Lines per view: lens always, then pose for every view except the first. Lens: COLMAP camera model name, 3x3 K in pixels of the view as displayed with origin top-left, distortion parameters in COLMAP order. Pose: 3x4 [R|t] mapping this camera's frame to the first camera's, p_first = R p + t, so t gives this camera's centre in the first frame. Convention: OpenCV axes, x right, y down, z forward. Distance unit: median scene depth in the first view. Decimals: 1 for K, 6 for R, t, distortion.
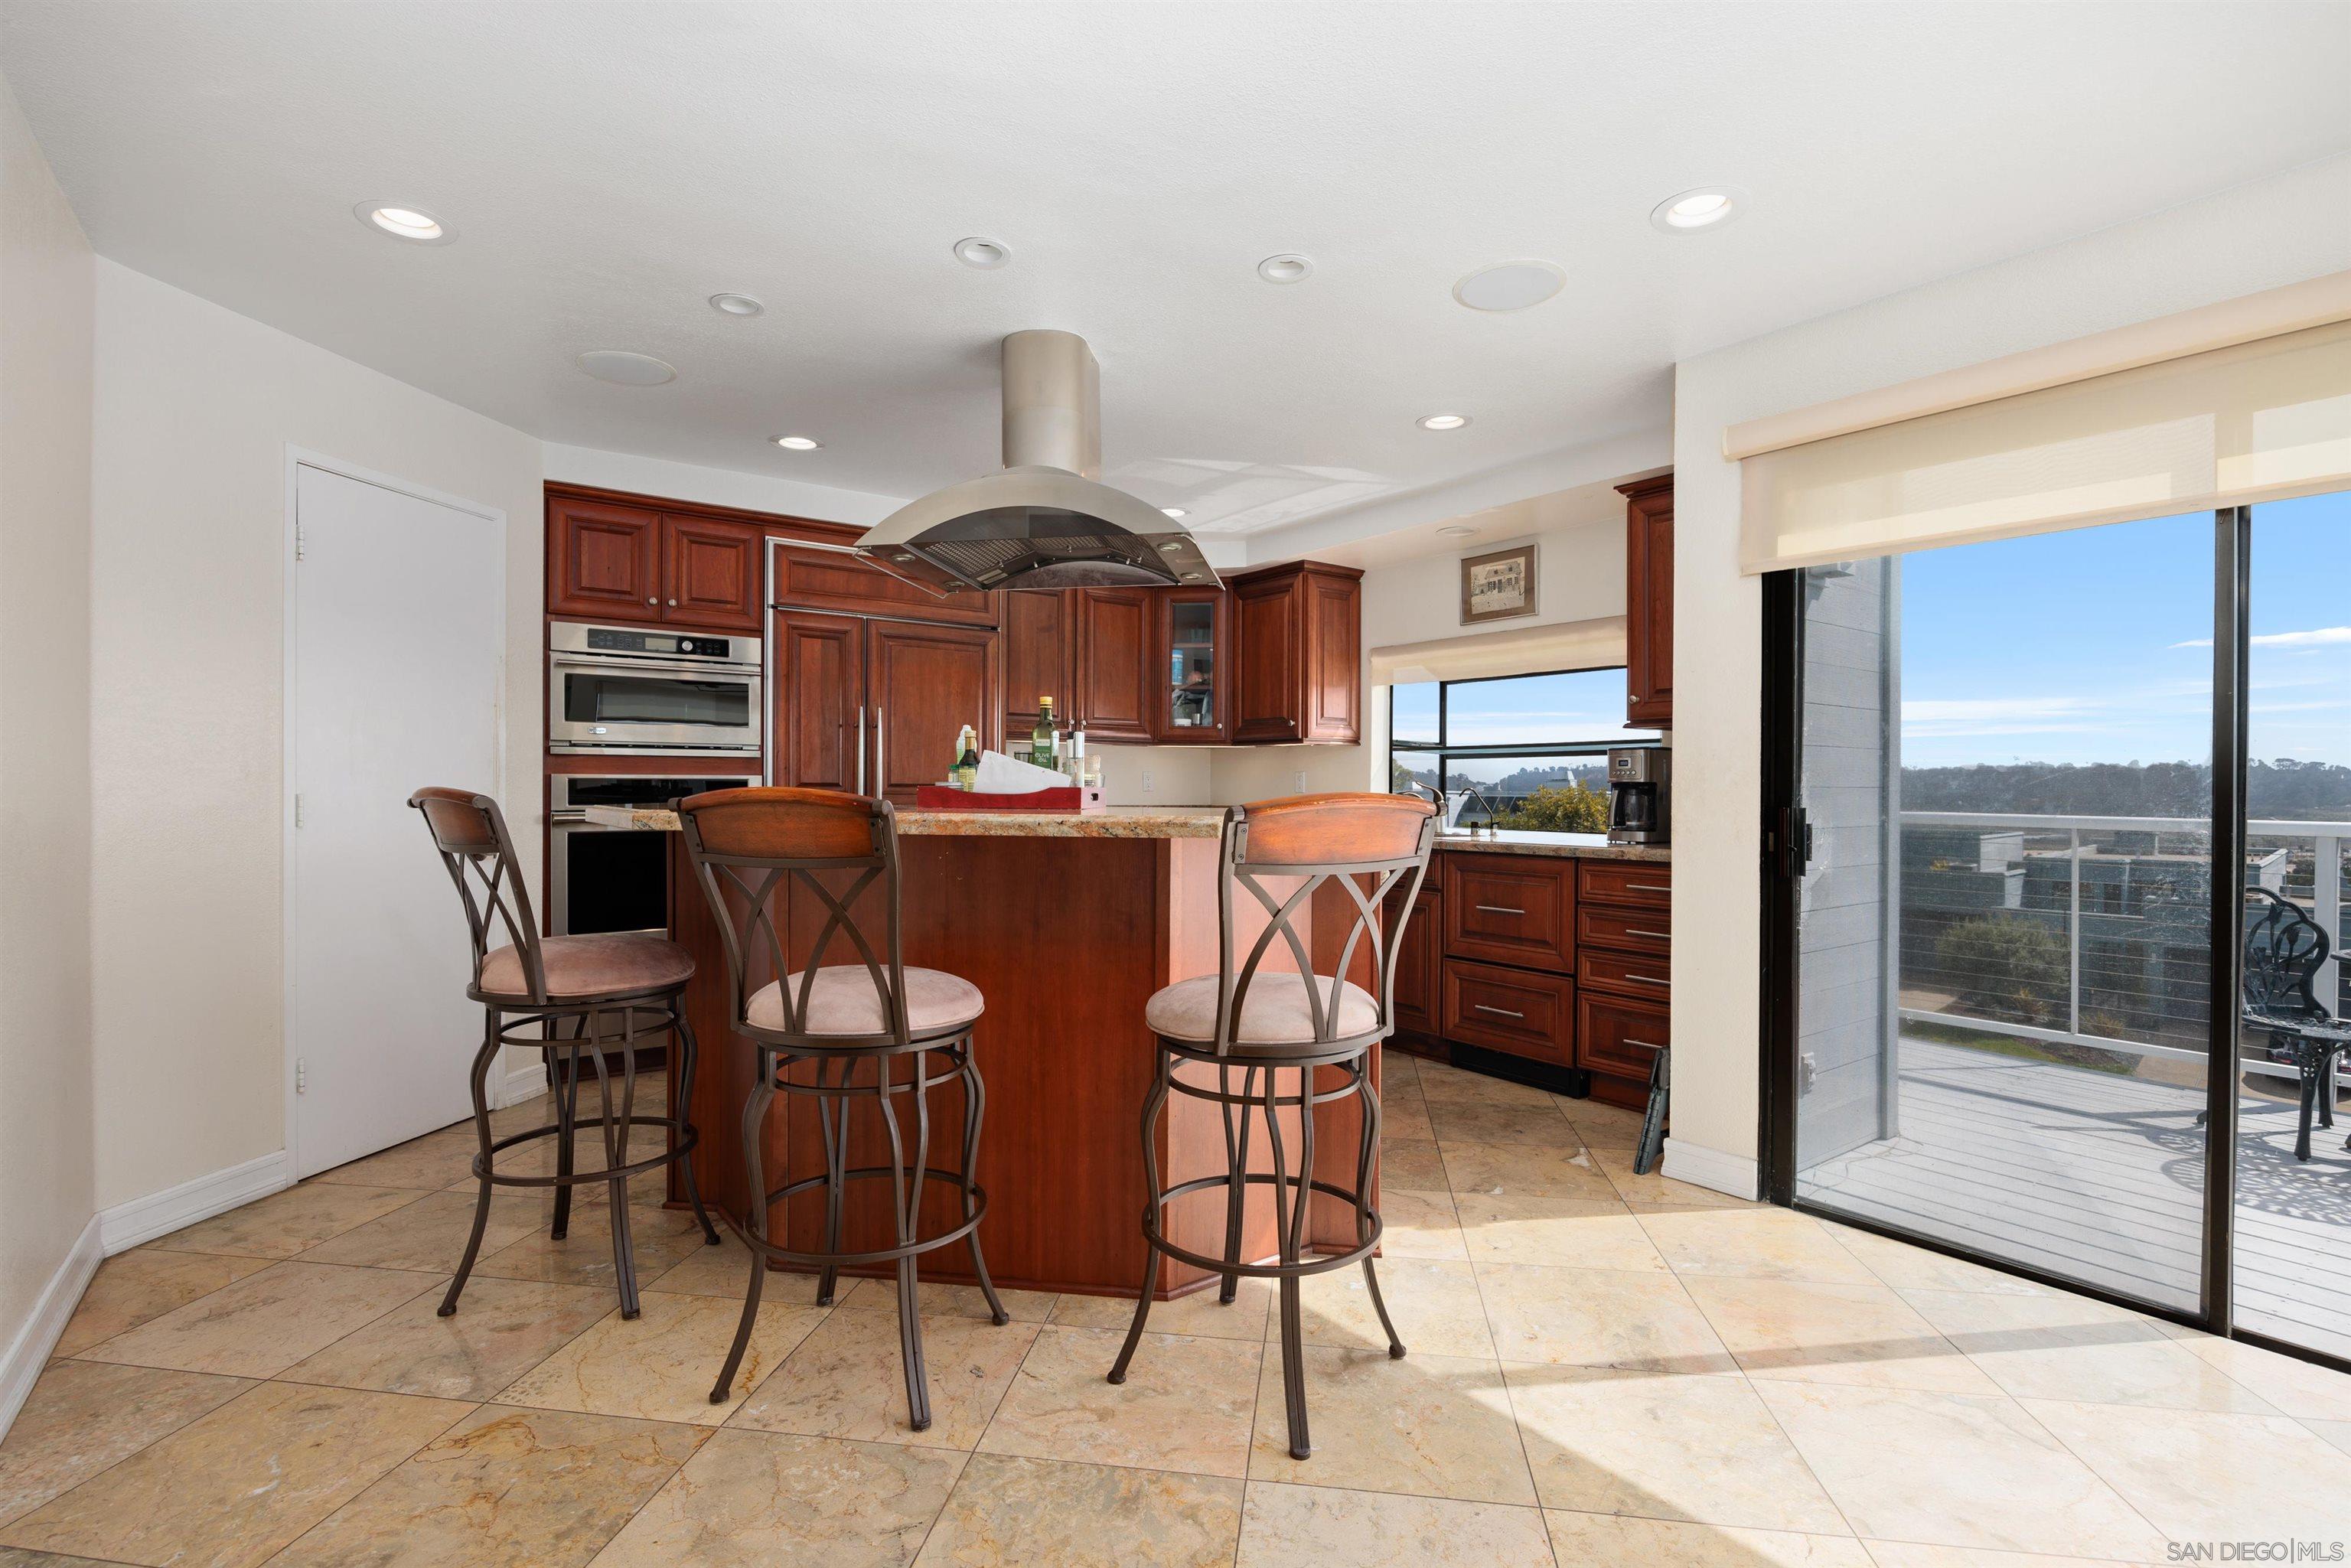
lens RADIAL K [[1132.8, 0, 1180.7], [0, 1132.8, 784.4], [0, 0, 1]] dist [0.002800, 0.000624]
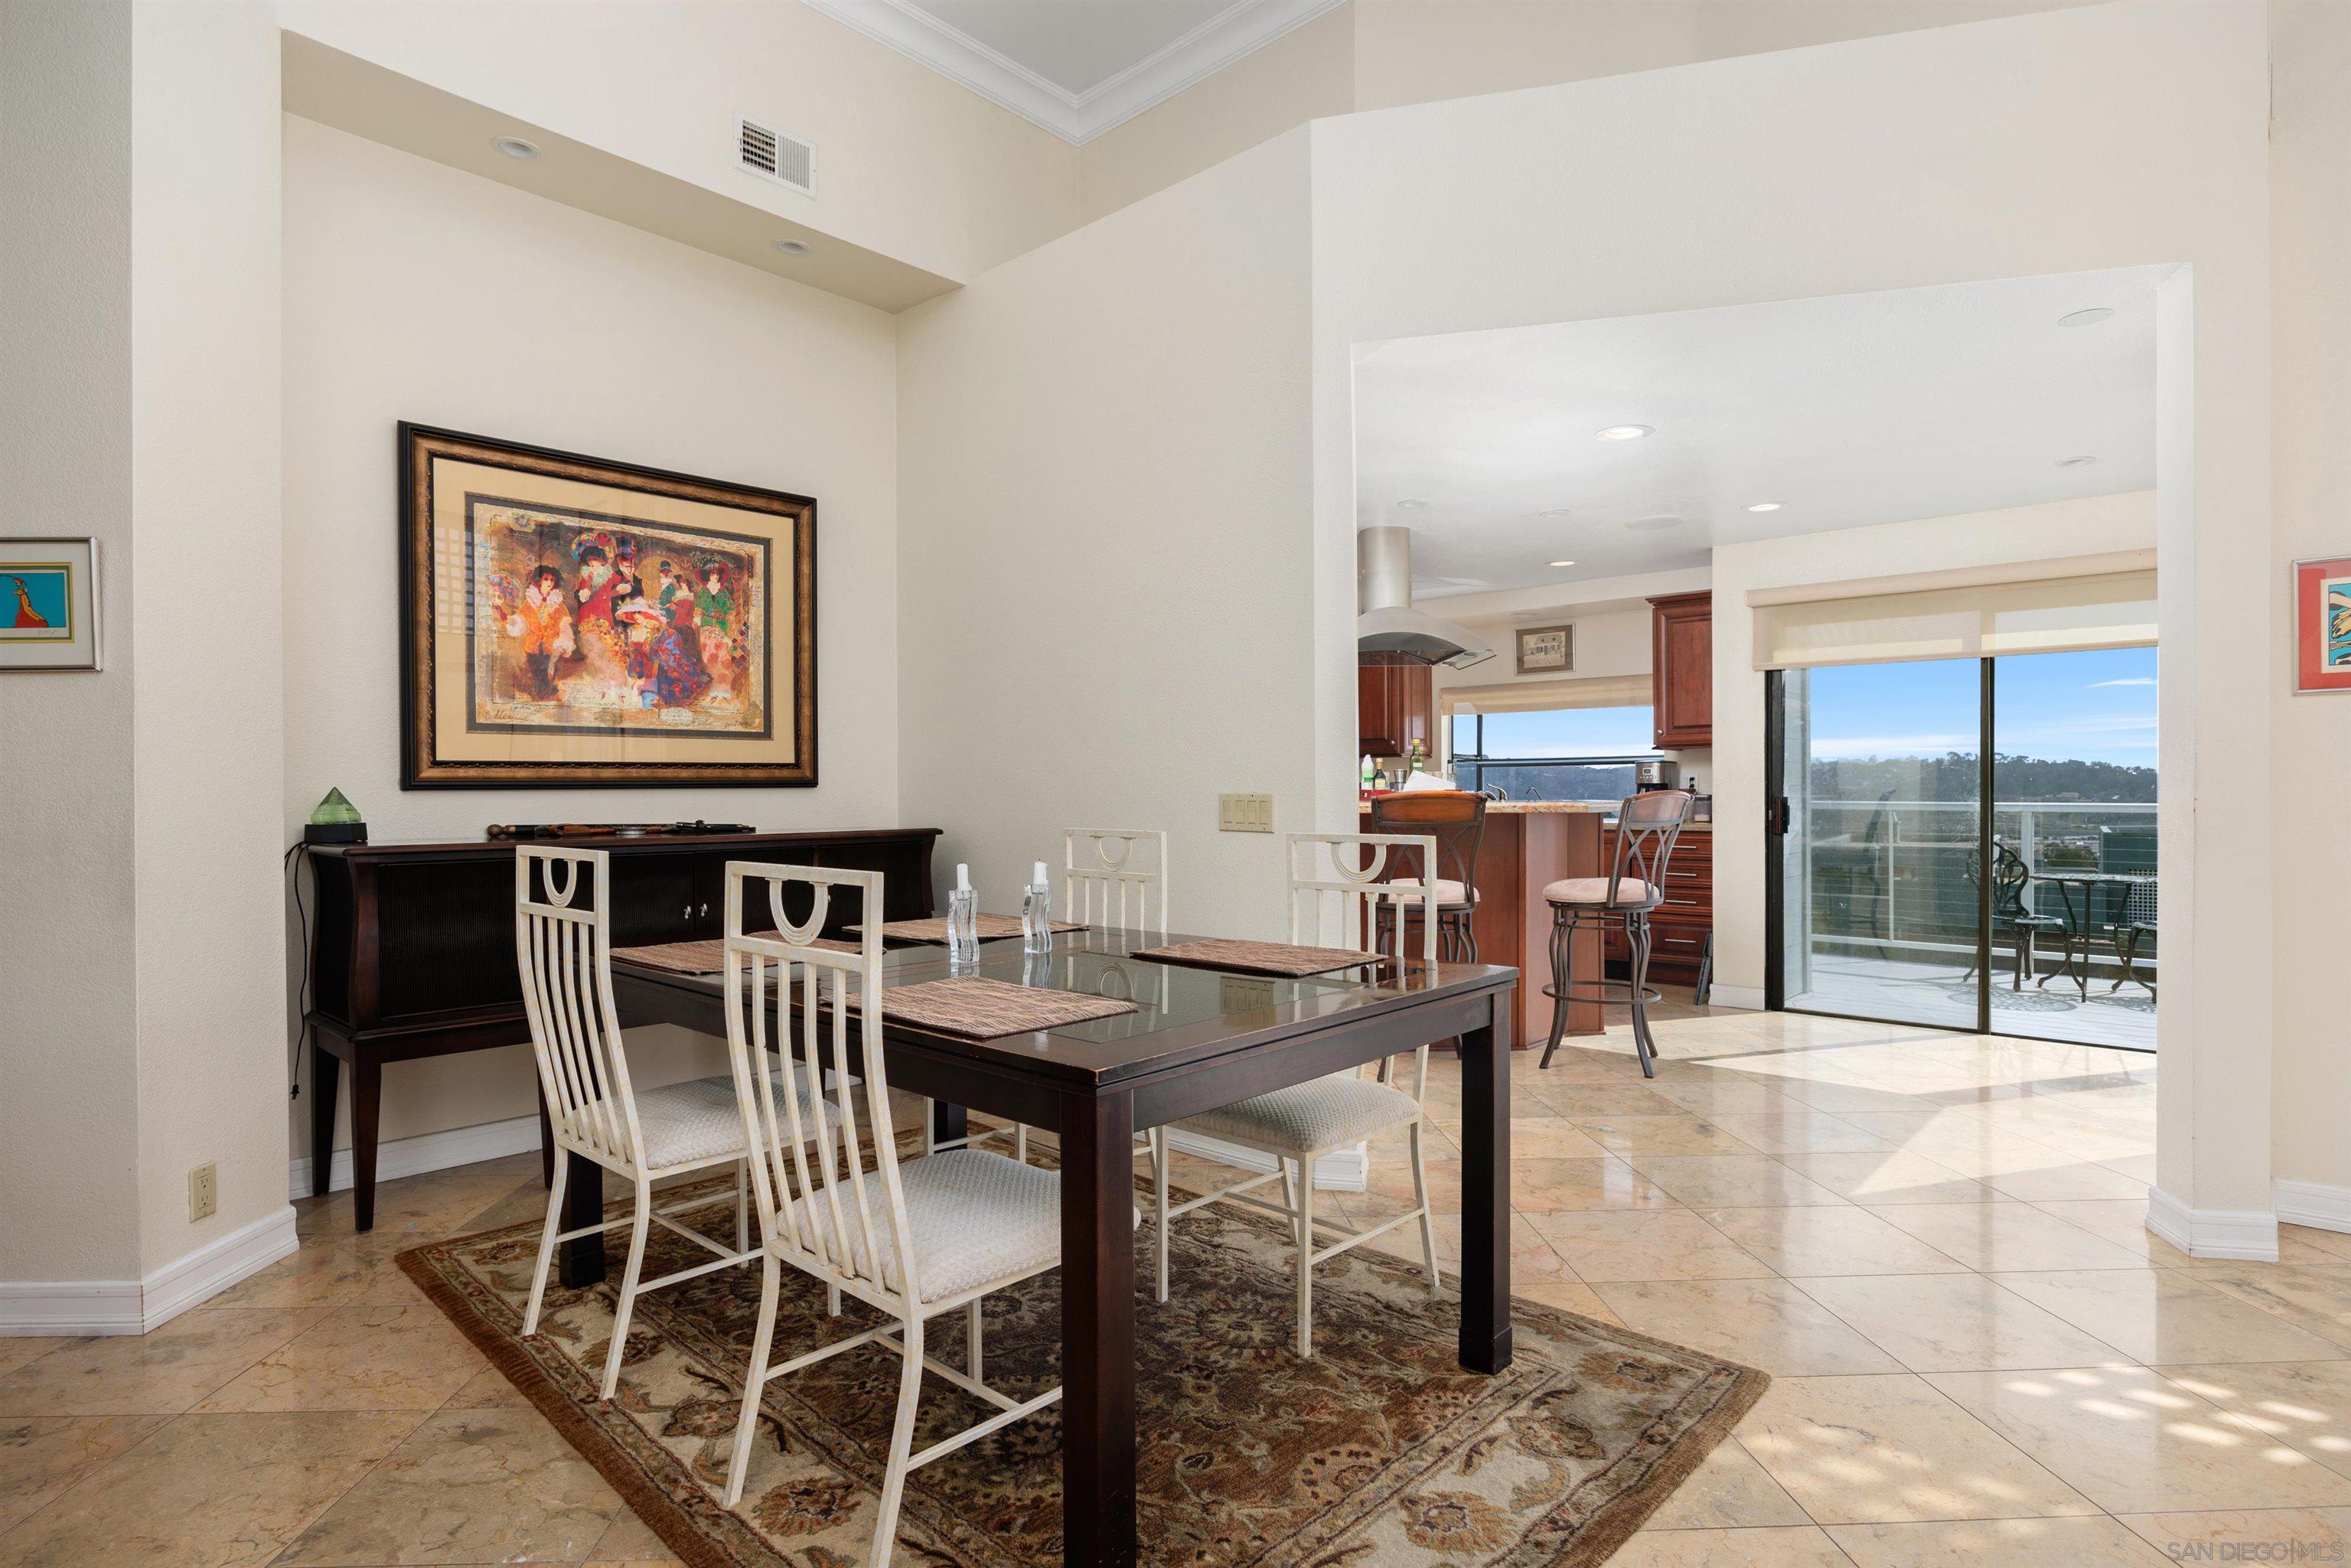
lens RADIAL K [[1239.1, 0, 1174.0], [0, 1239.1, 787.0], [0, 0, 1]] dist [-0.001829, -0.000566]
pose [[0.982929, -0.012148, 0.183586, -0.608731], [0.012319, 0.999924, 0.000208, -0.005075], [-0.183575, 0.002057, 0.983004, -0.609532]]
